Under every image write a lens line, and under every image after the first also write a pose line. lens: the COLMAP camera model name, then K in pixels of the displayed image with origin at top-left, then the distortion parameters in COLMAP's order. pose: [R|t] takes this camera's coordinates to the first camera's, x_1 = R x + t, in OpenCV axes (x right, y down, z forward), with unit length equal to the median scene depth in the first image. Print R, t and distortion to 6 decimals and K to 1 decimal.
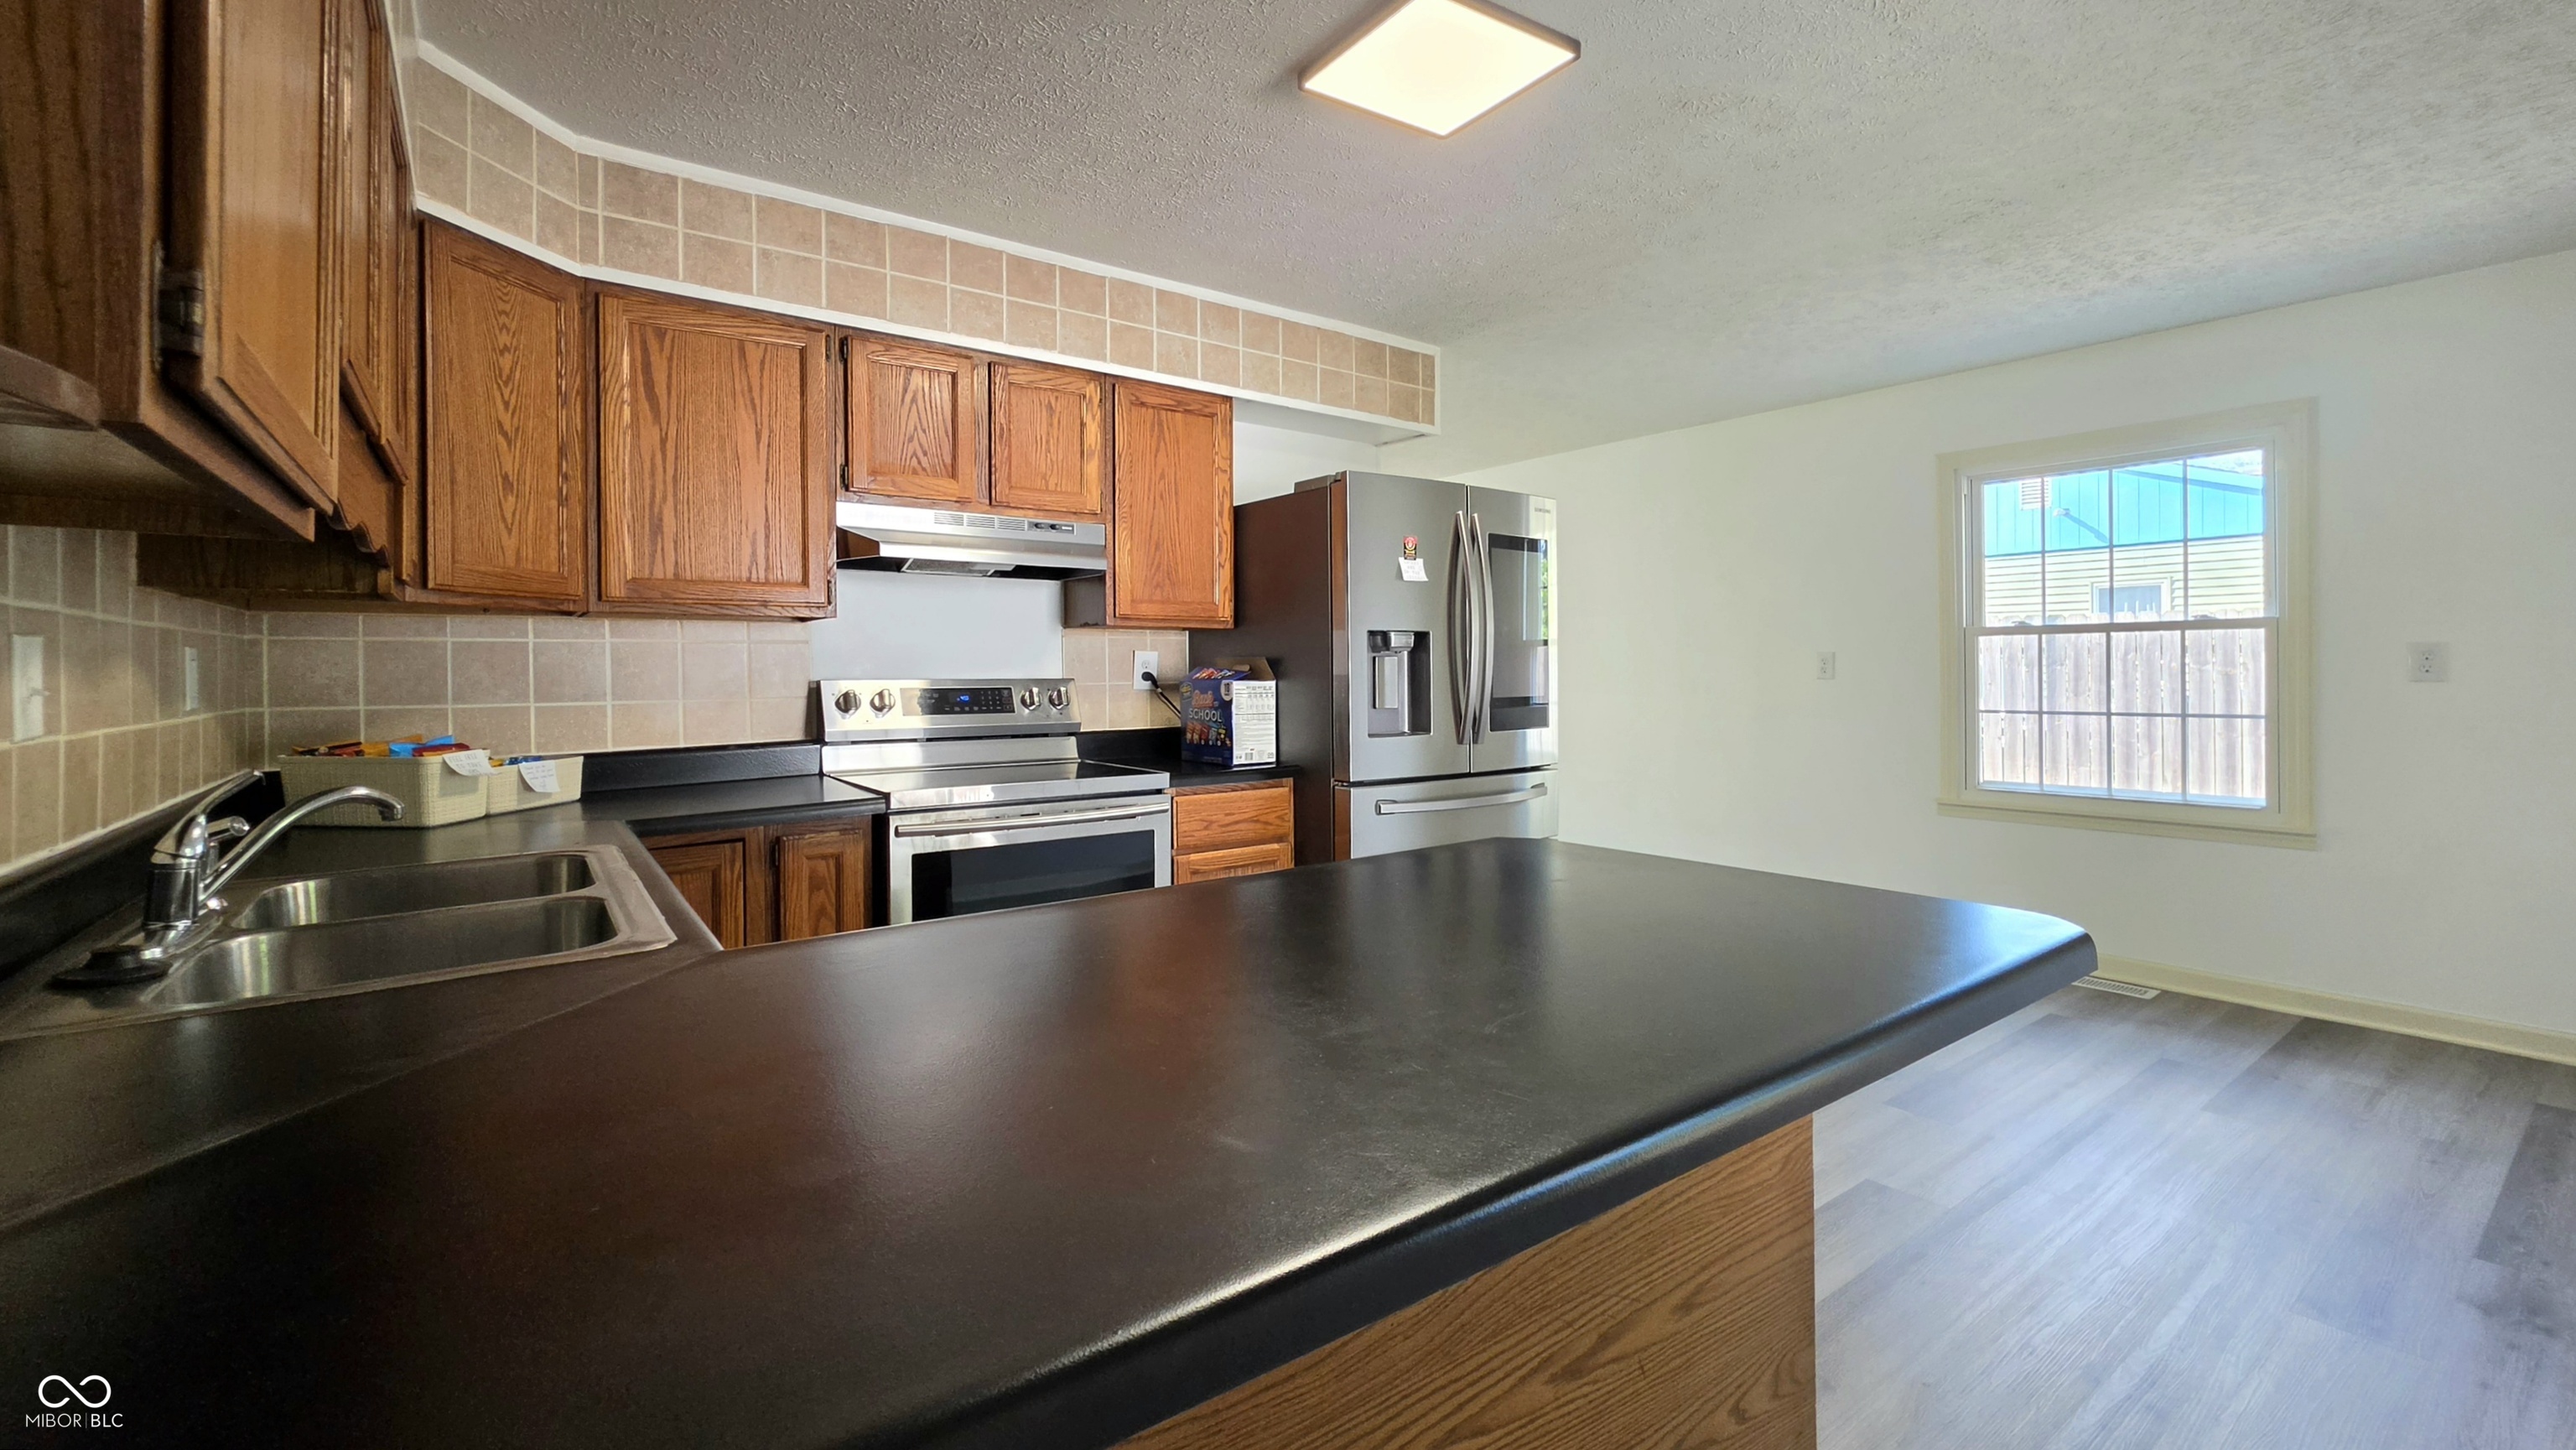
lens RADIAL K [[1054.2, 0, 1287.1], [0, 1054.2, 698.6], [0, 0, 1]] dist [0.000408, 0.000009]
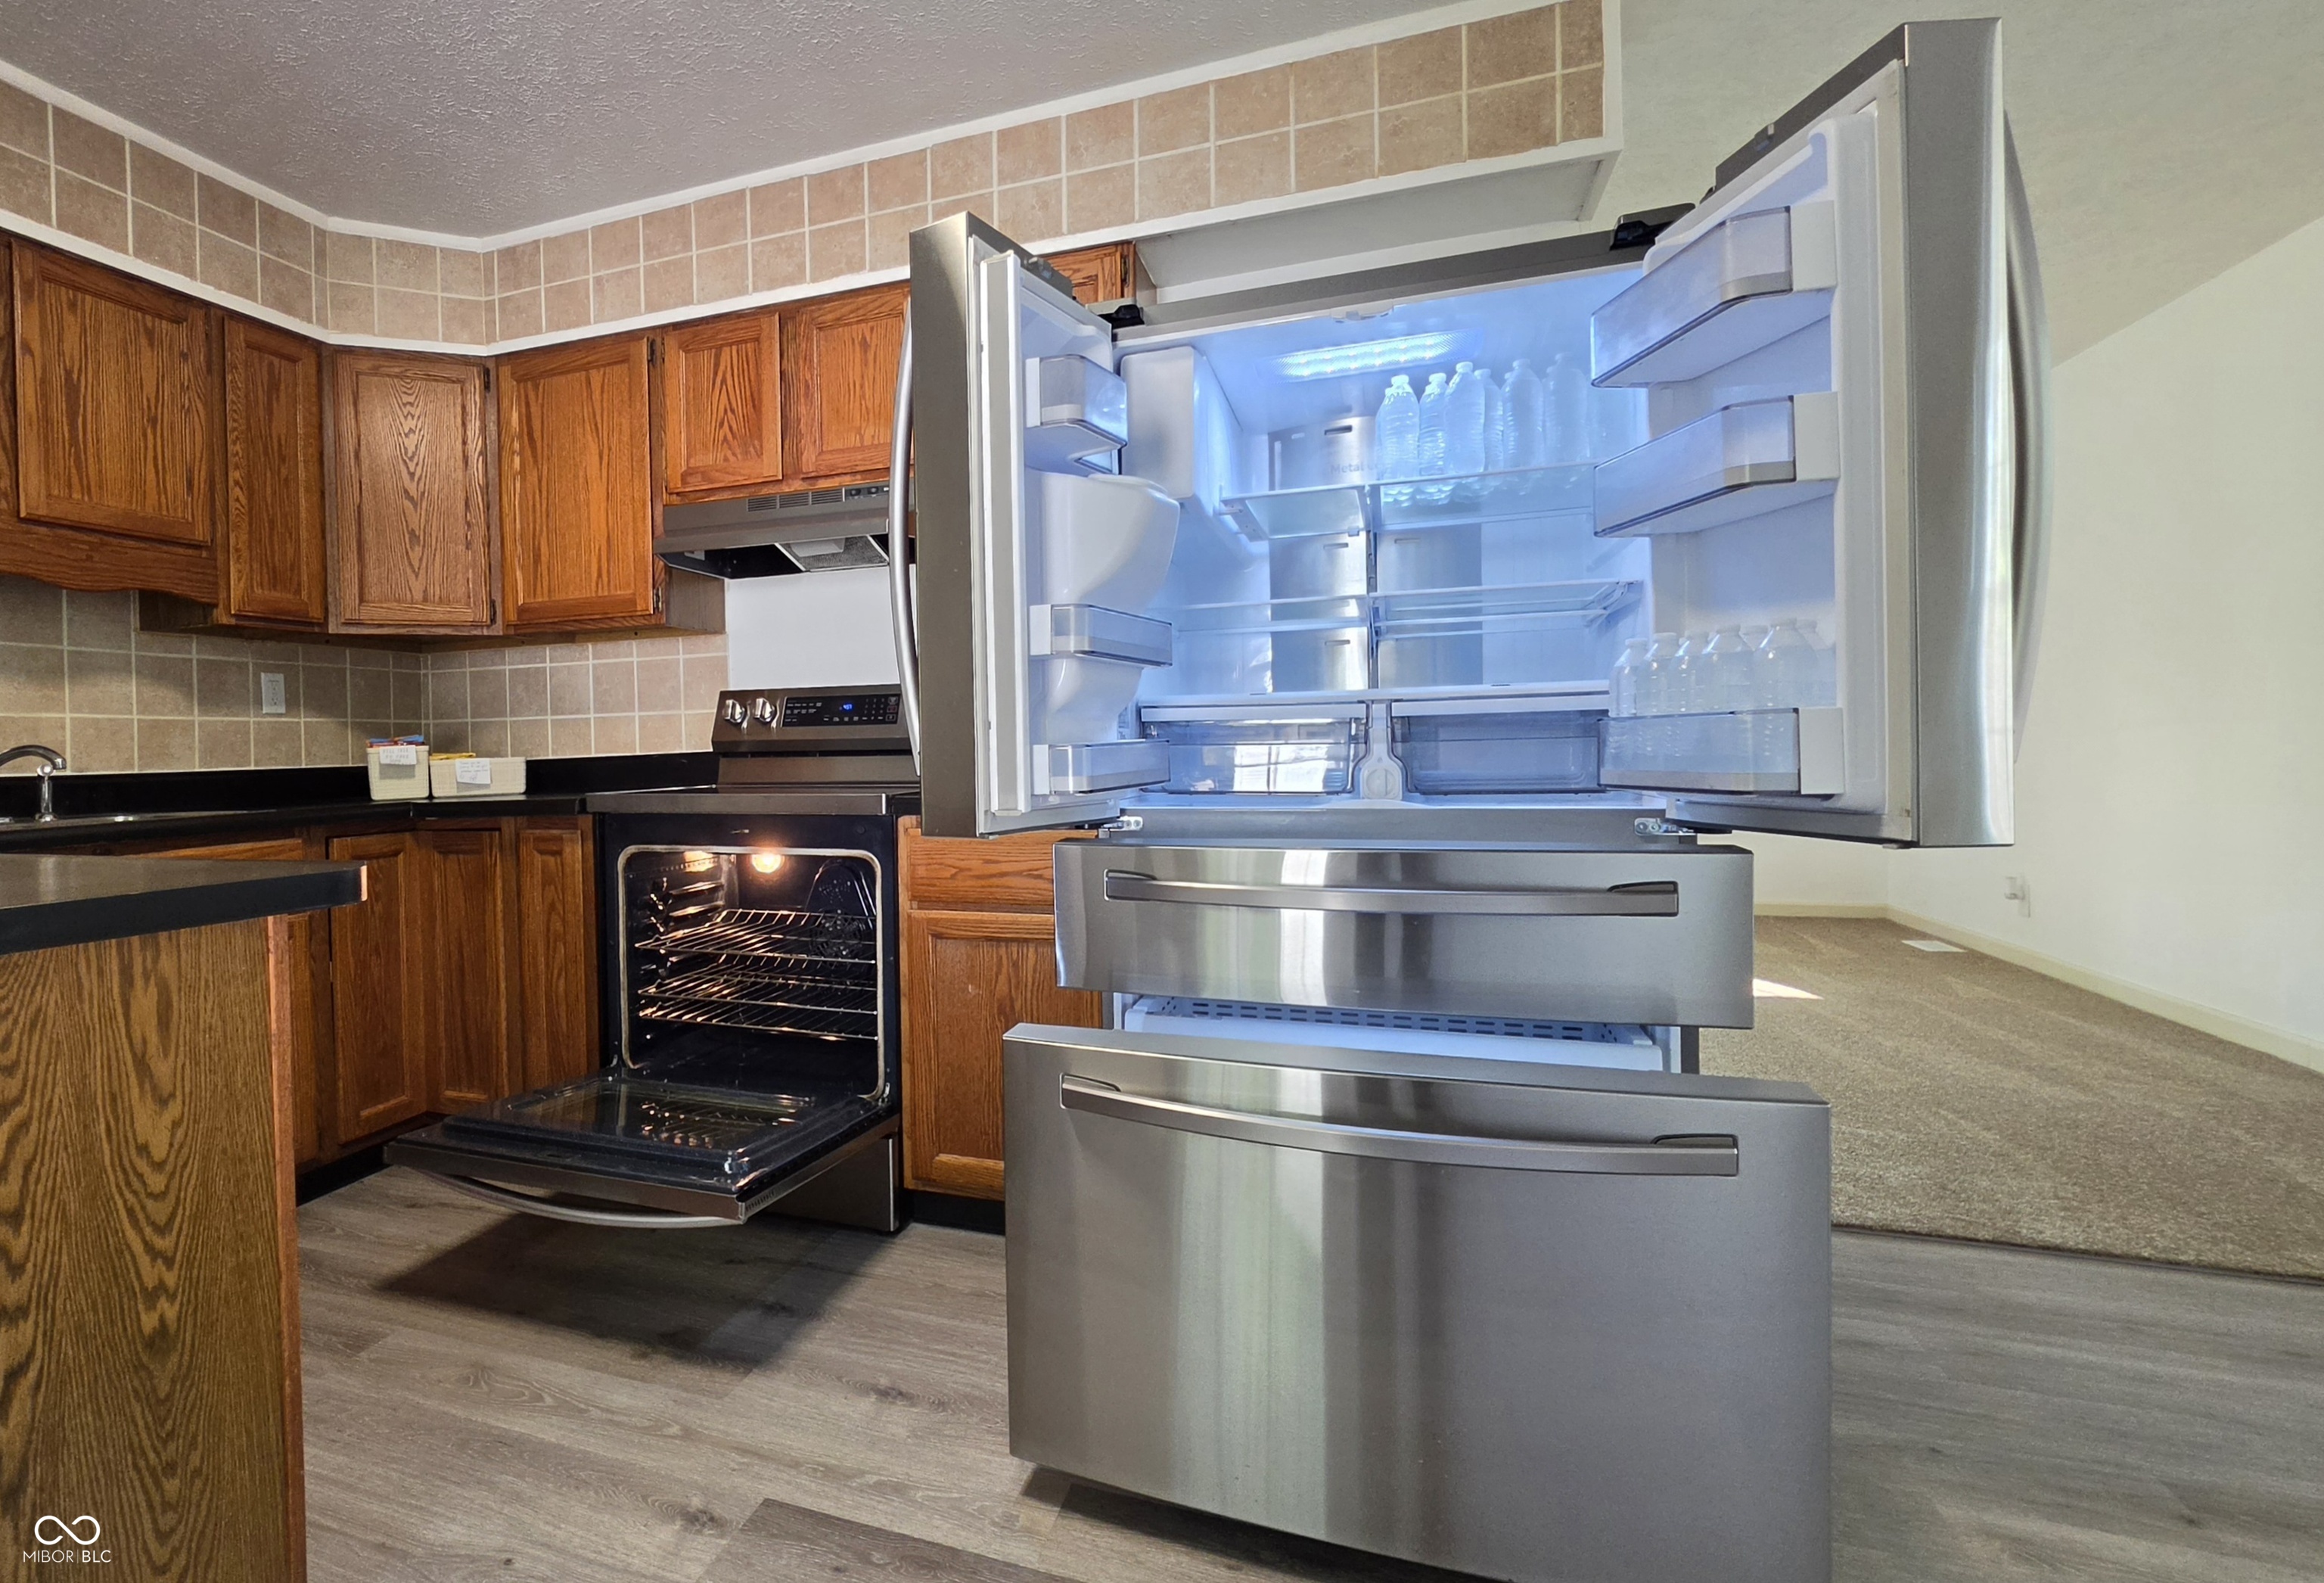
lens RADIAL K [[1172.9, 0, 1162.0], [0, 1172.9, 791.5], [0, 0, 1]] dist [-0.001018, -0.000130]
pose [[0.534447, 0.018554, -0.844998, 0.812353], [-0.003216, 0.999796, 0.019919, 0.061770], [0.845196, -0.007928, 0.534398, 0.860995]]
